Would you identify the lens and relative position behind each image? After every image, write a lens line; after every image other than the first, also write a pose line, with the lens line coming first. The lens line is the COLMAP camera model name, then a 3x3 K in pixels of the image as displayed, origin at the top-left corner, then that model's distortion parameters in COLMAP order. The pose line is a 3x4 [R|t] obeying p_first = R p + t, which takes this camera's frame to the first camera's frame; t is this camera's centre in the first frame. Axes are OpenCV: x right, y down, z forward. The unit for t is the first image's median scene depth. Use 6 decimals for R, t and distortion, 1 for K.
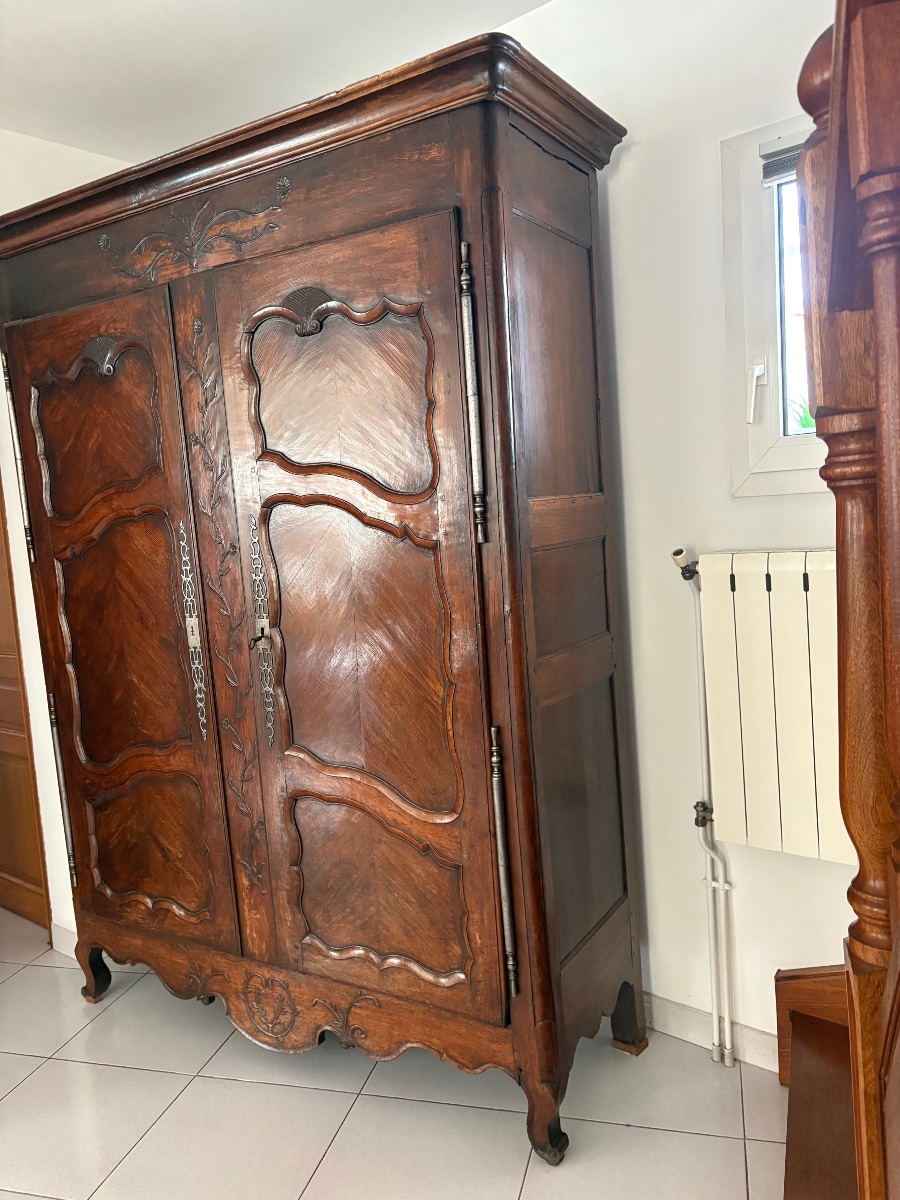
lens RADIAL K [[897.2, 0, 449.8], [0, 897.2, 599.1], [0, 0, 1]] dist [0.037525, -0.042595]
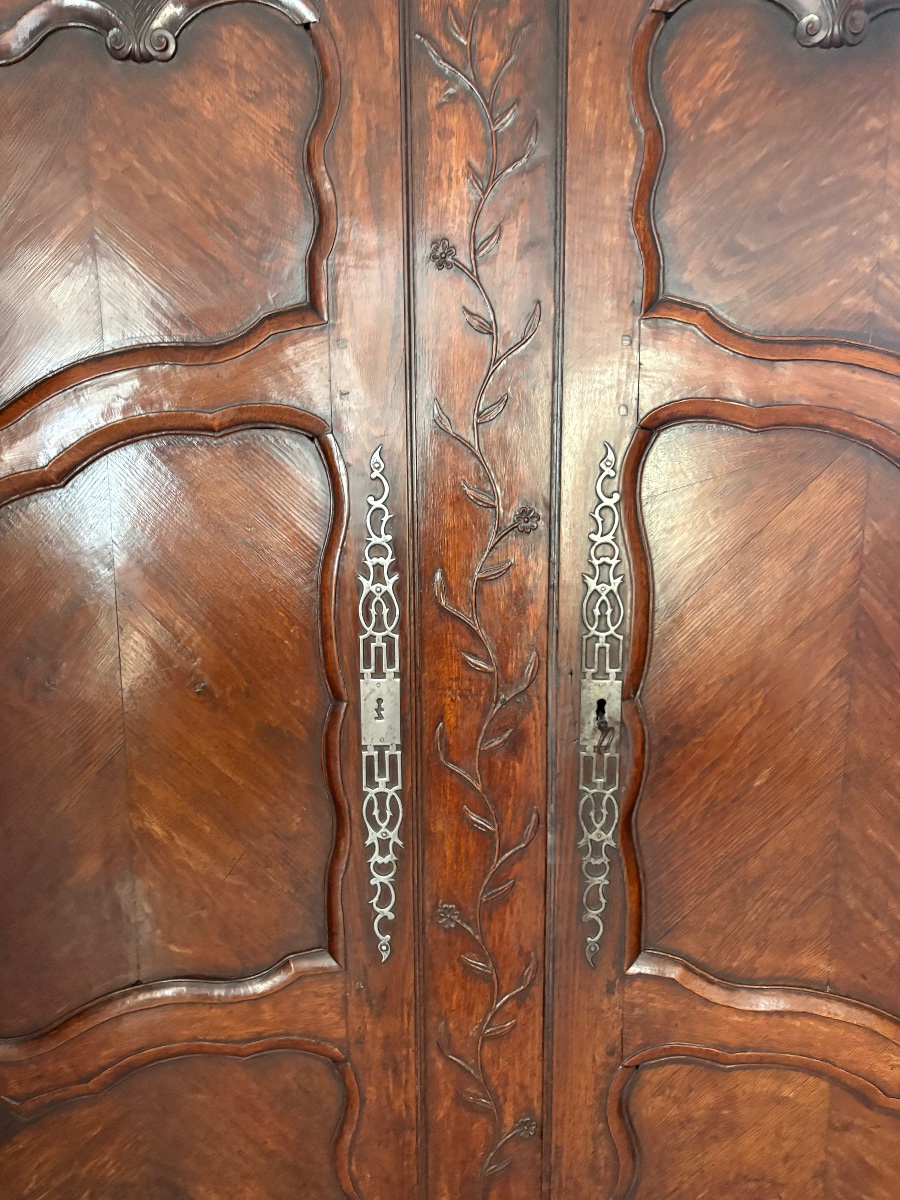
lens RADIAL K [[897.2, 0, 450.4], [0, 897.2, 578.6], [0, 0, 1]] dist [0.037525, -0.042595]
pose [[0.871143, 0.010245, 0.490923, -0.499149], [-0.003165, 0.999879, -0.015251, -0.021245], [-0.491020, 0.011732, 0.871070, 0.658329]]
